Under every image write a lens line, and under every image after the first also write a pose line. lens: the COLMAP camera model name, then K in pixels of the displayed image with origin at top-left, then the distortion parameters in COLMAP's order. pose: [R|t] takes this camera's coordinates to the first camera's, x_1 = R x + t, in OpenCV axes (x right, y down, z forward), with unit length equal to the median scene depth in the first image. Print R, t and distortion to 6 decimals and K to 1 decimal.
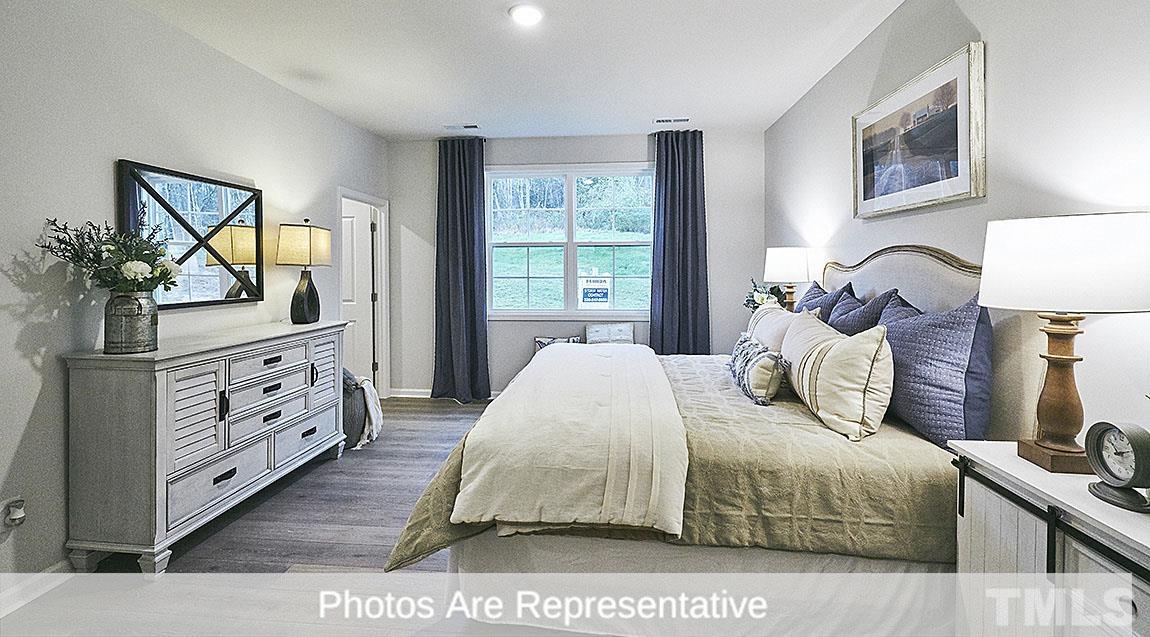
lens RADIAL K [[513.0, 0, 573.2], [0, 513.0, 267.6], [0, 0, 1]] dist [0.001249, 0.000195]
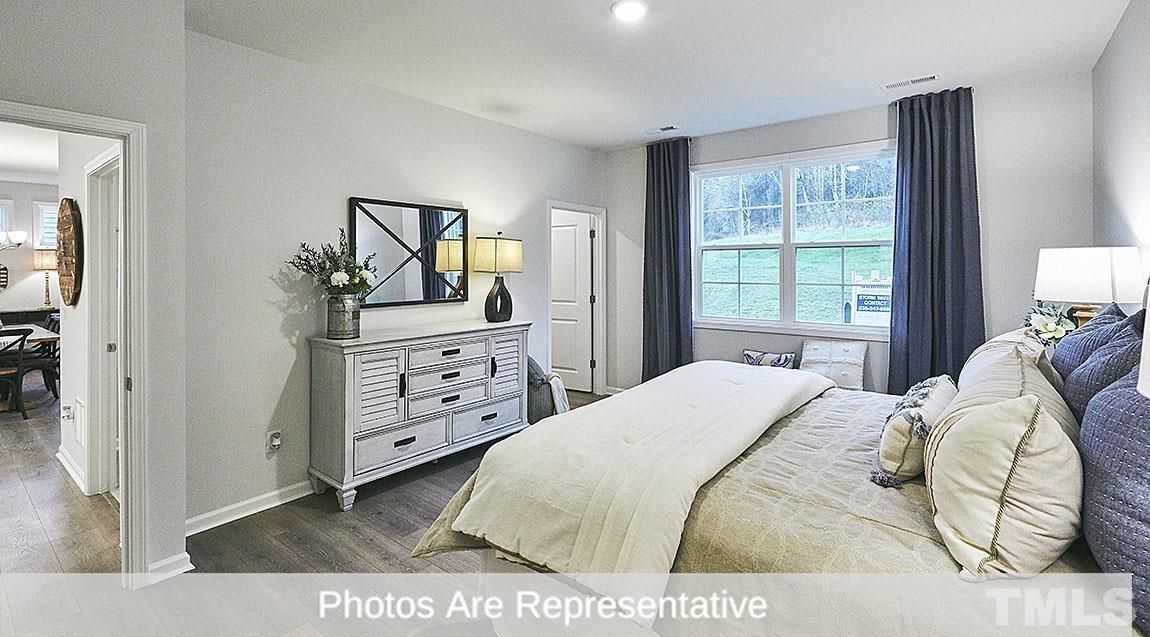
lens RADIAL K [[513.9, 0, 597.4], [0, 513.9, 260.3], [0, 0, 1]] dist [0.002483, 0.000414]
pose [[0.839843, -0.004936, -0.542807, 0.318217], [0.000028, 0.999959, -0.009048, -0.021358], [0.542830, 0.007584, 0.839809, 0.153301]]
